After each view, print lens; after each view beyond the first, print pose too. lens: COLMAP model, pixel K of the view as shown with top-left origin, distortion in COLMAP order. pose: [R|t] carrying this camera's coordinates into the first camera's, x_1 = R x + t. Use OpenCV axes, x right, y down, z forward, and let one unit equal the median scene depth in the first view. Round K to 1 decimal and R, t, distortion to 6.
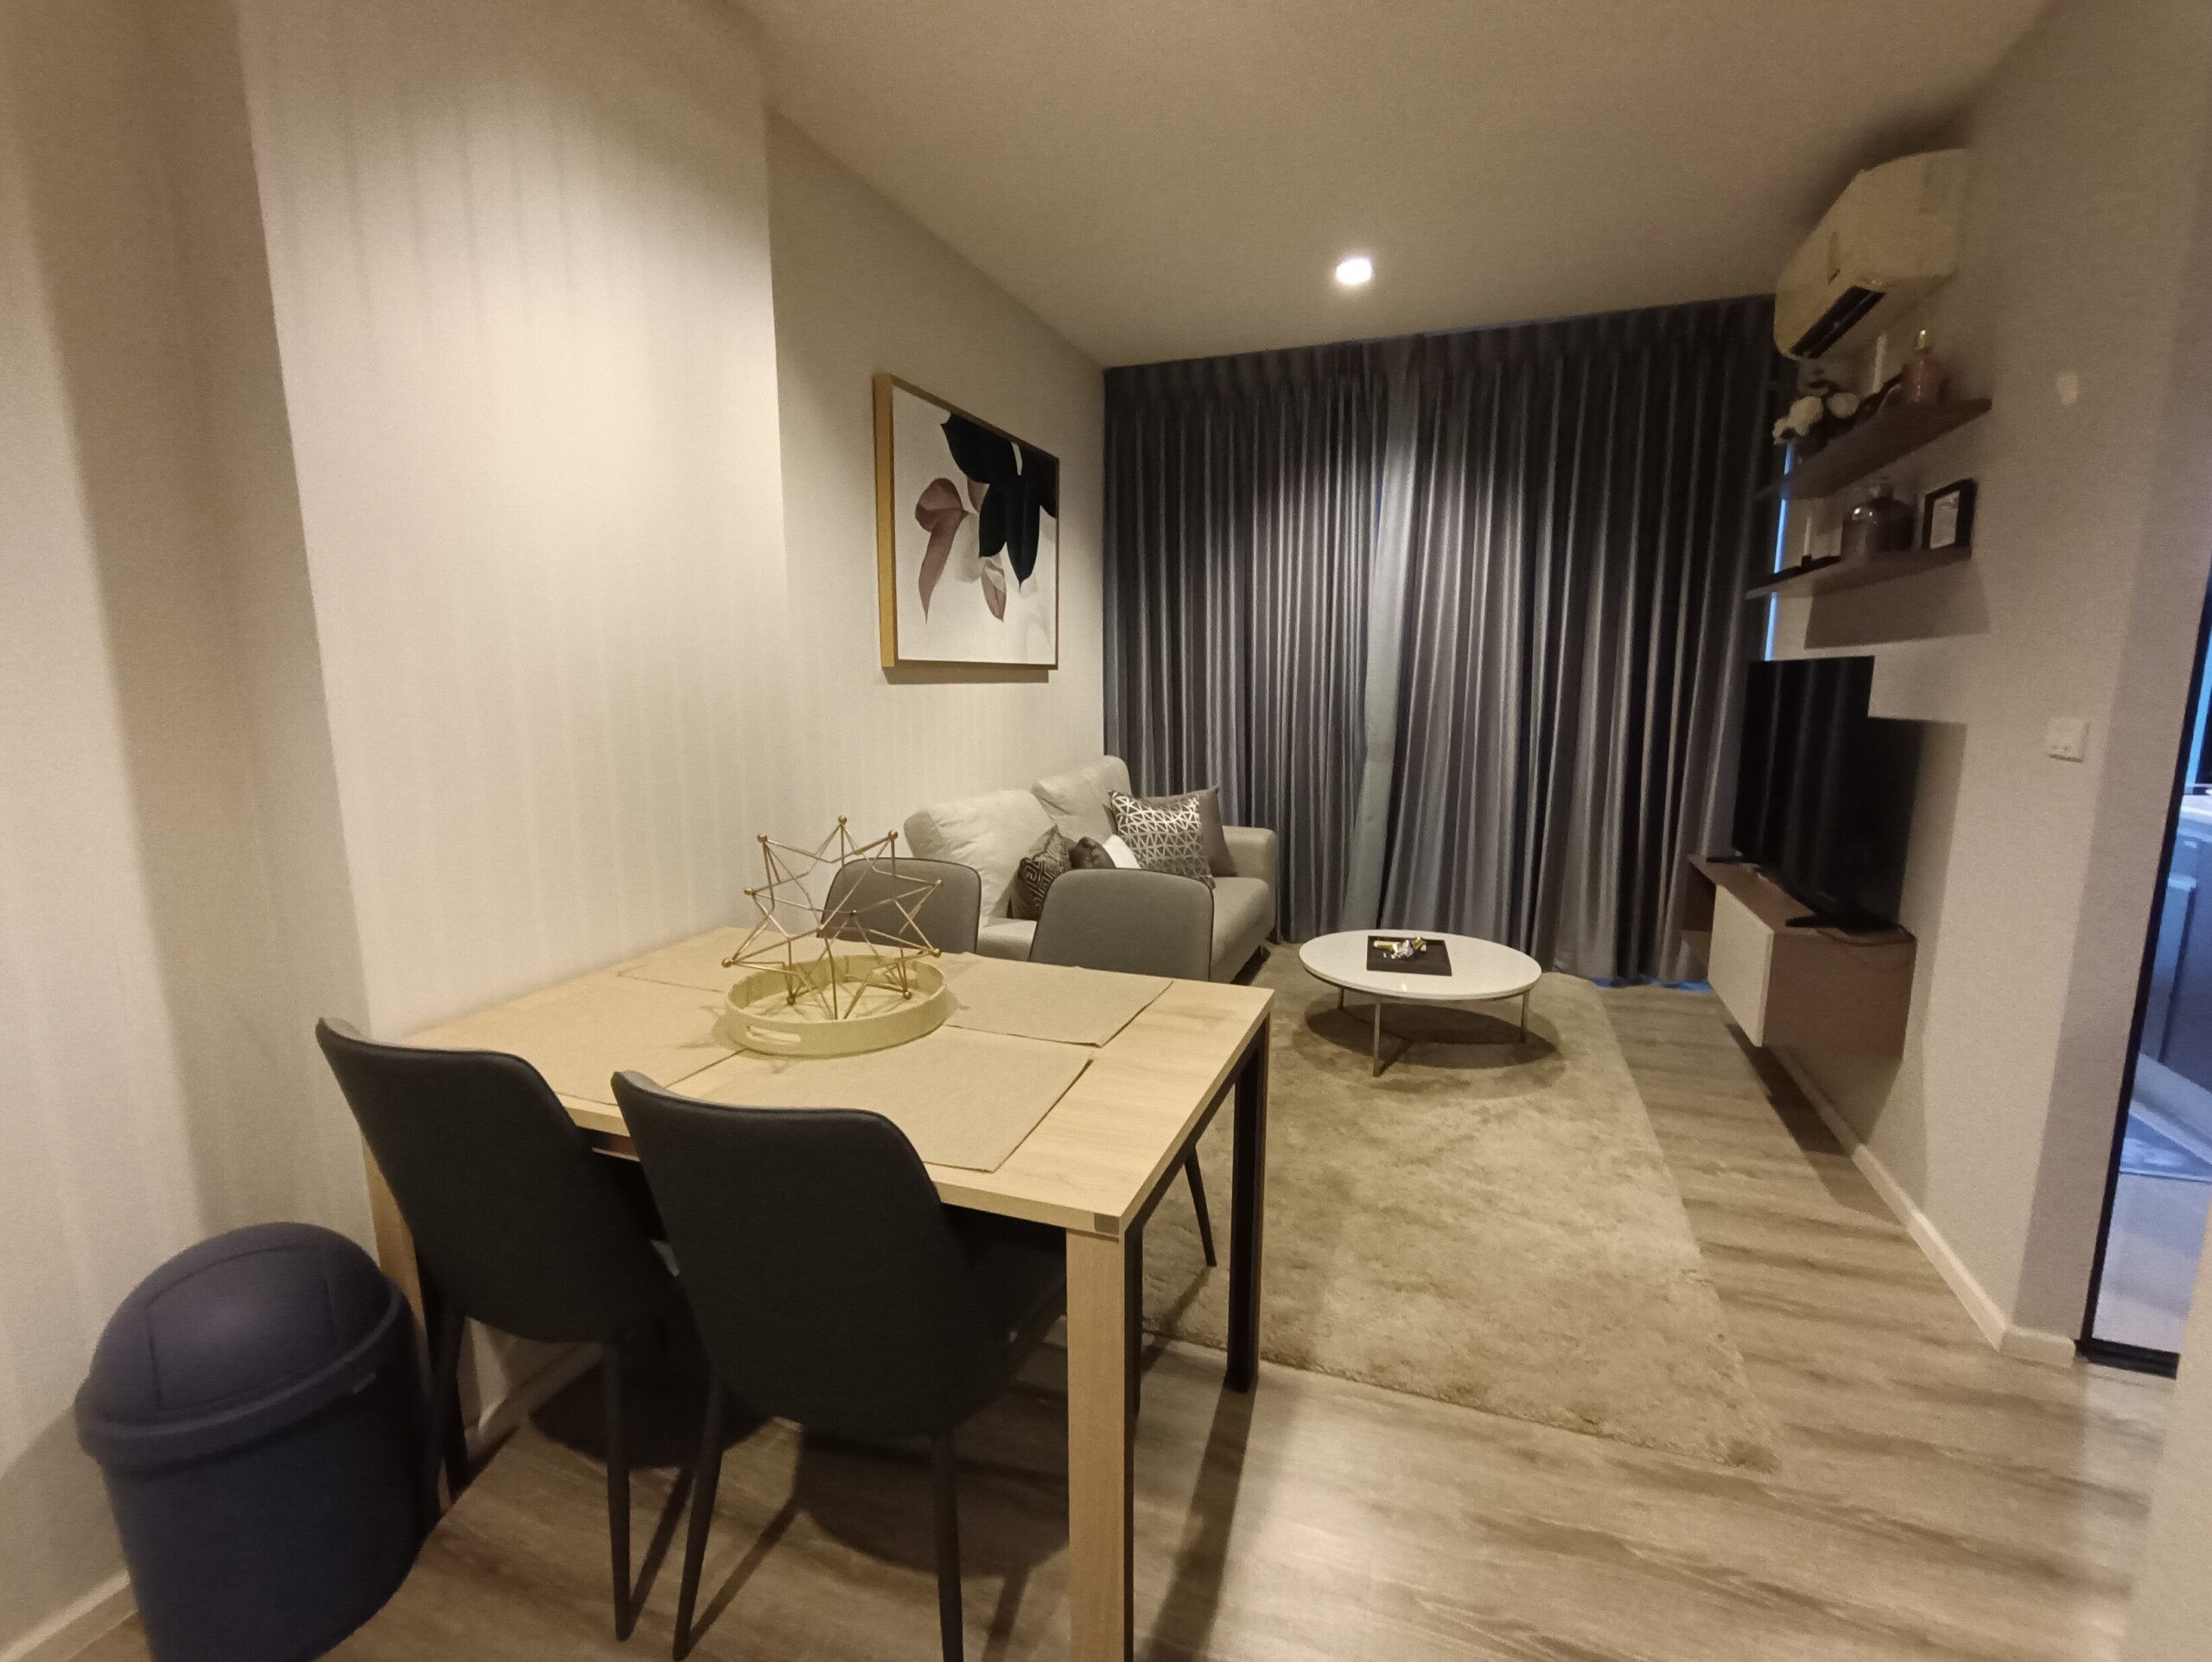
lens RADIAL K [[993.3, 0, 1108.6], [0, 993.3, 837.8], [0, 0, 1]] dist [0.002089, 0.000108]
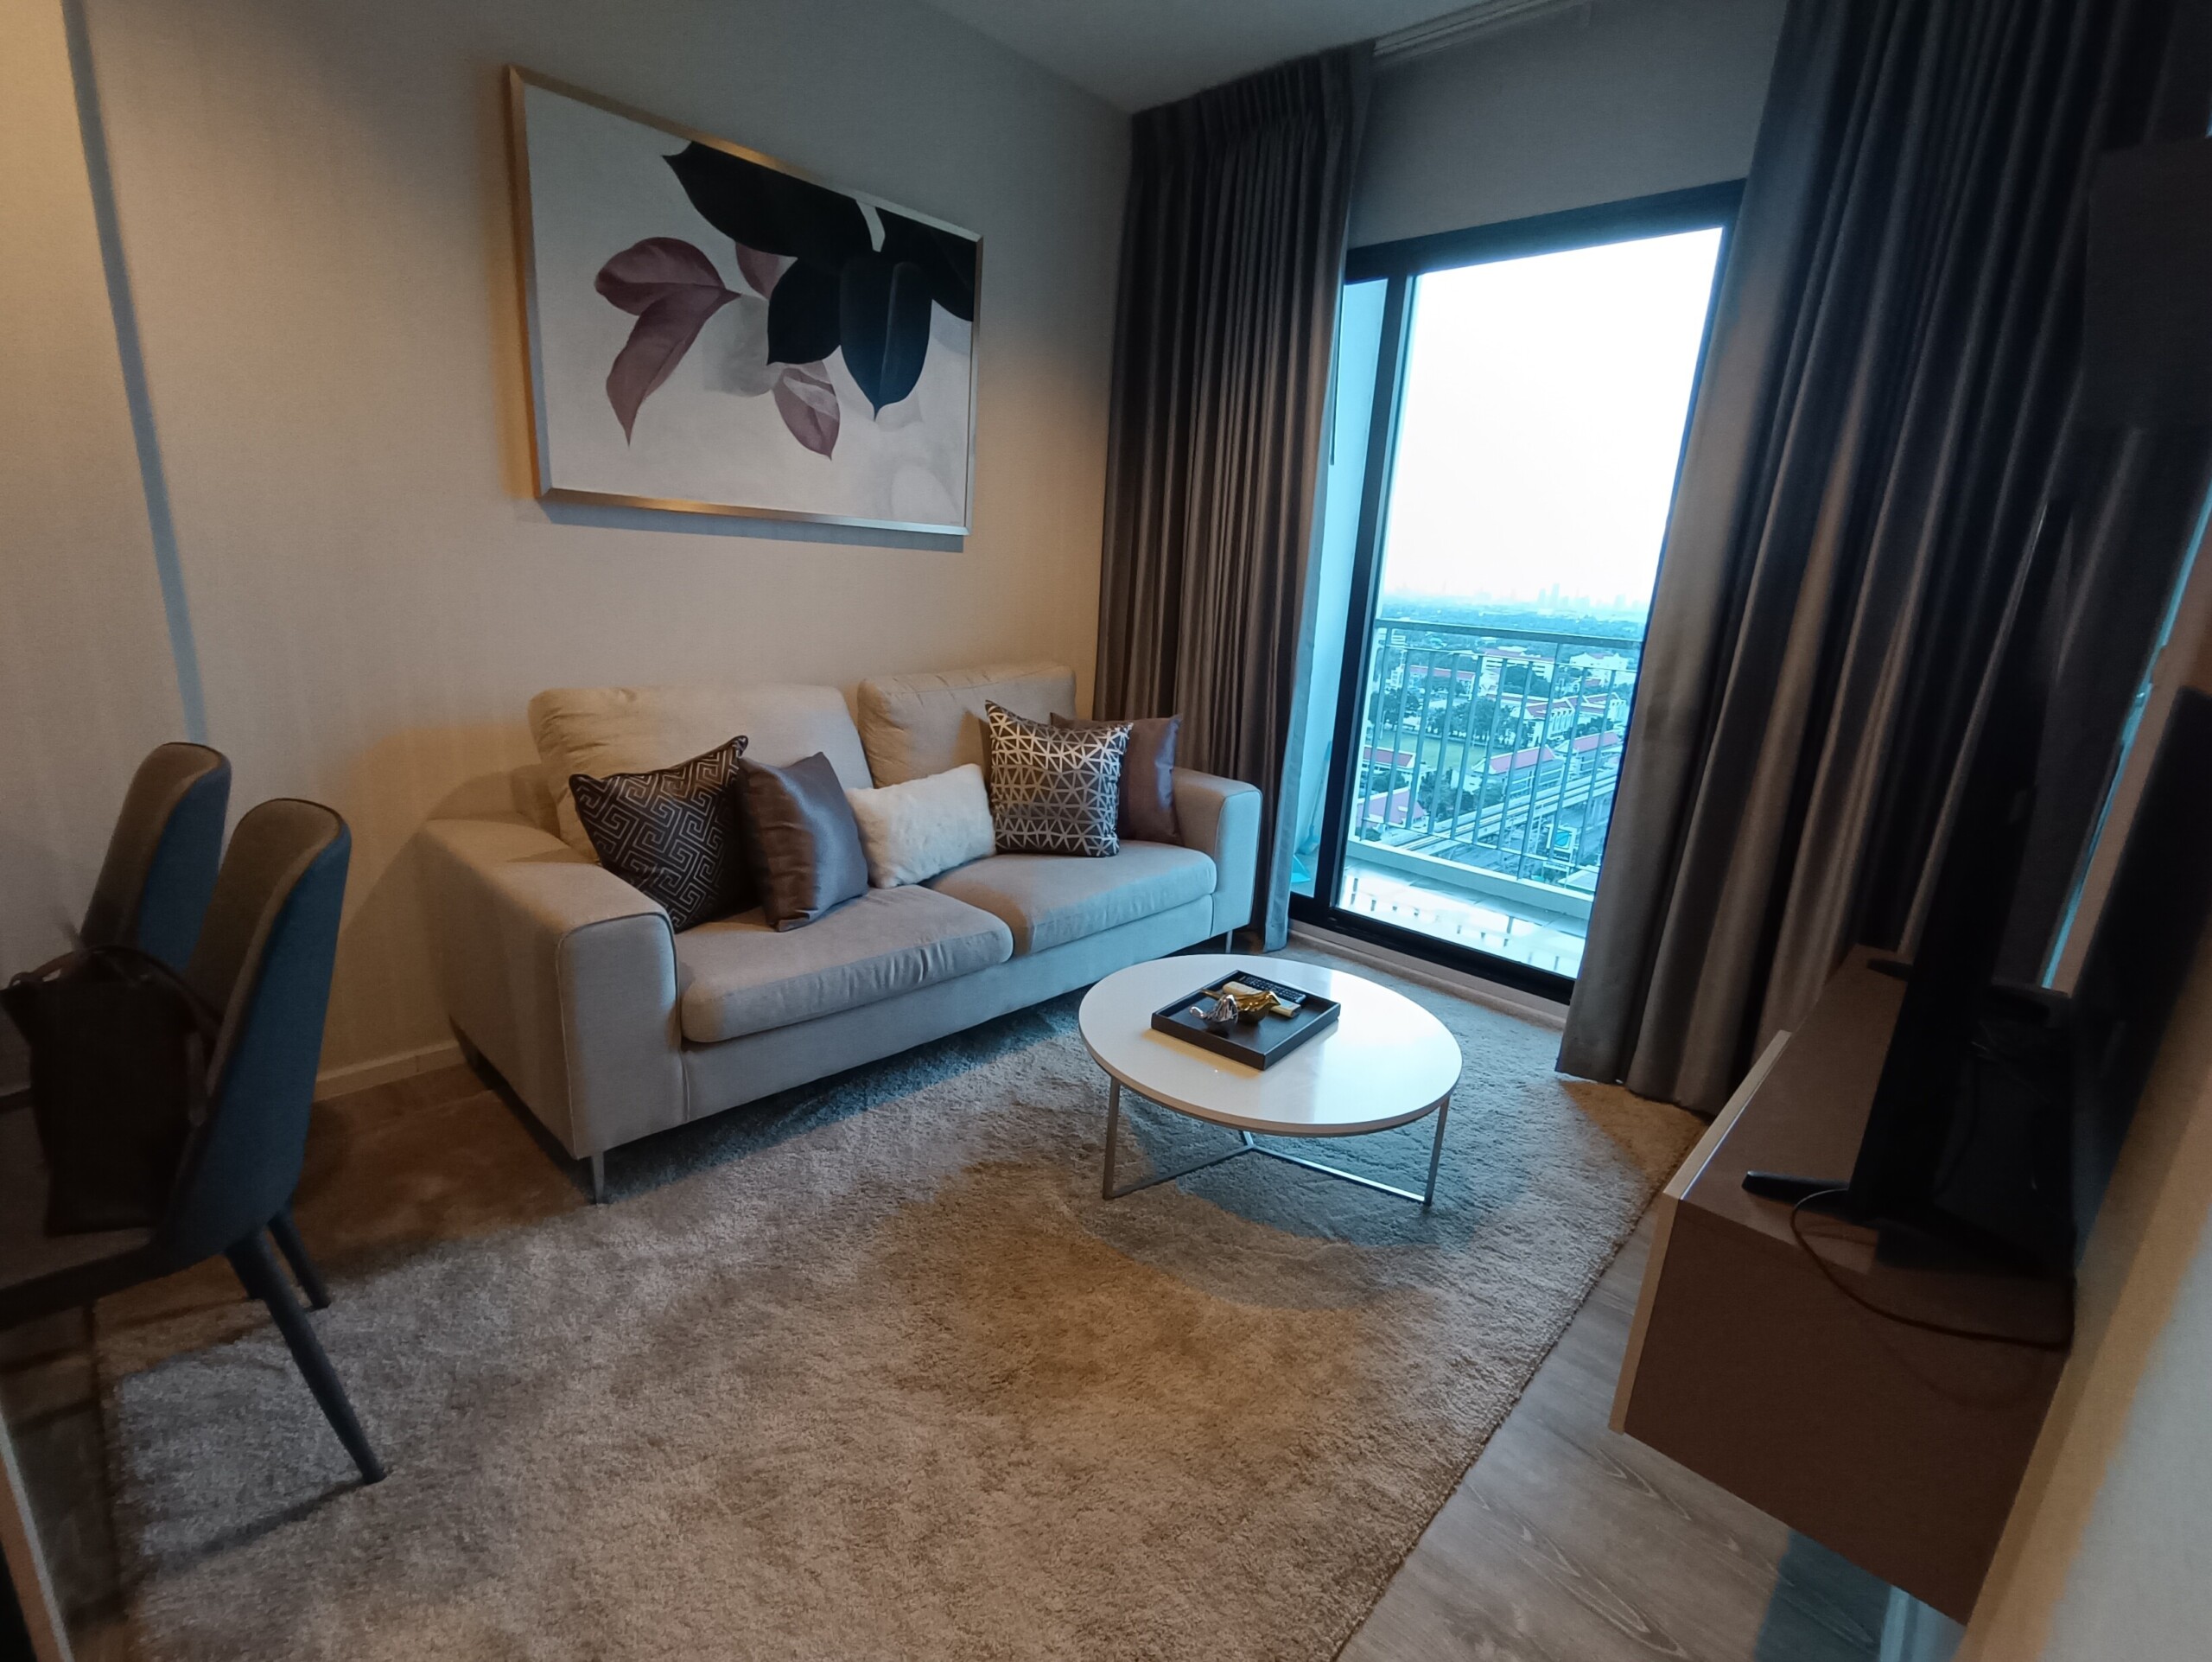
lens RADIAL K [[993.3, 0, 1107.9], [0, 993.3, 832.9], [0, 0, 1]] dist [0.002089, 0.000108]
pose [[0.921945, 0.160765, -0.352381, 0.411556], [-0.127973, 0.985132, 0.114623, -0.055110], [0.365569, -0.060581, 0.928811, 0.383884]]
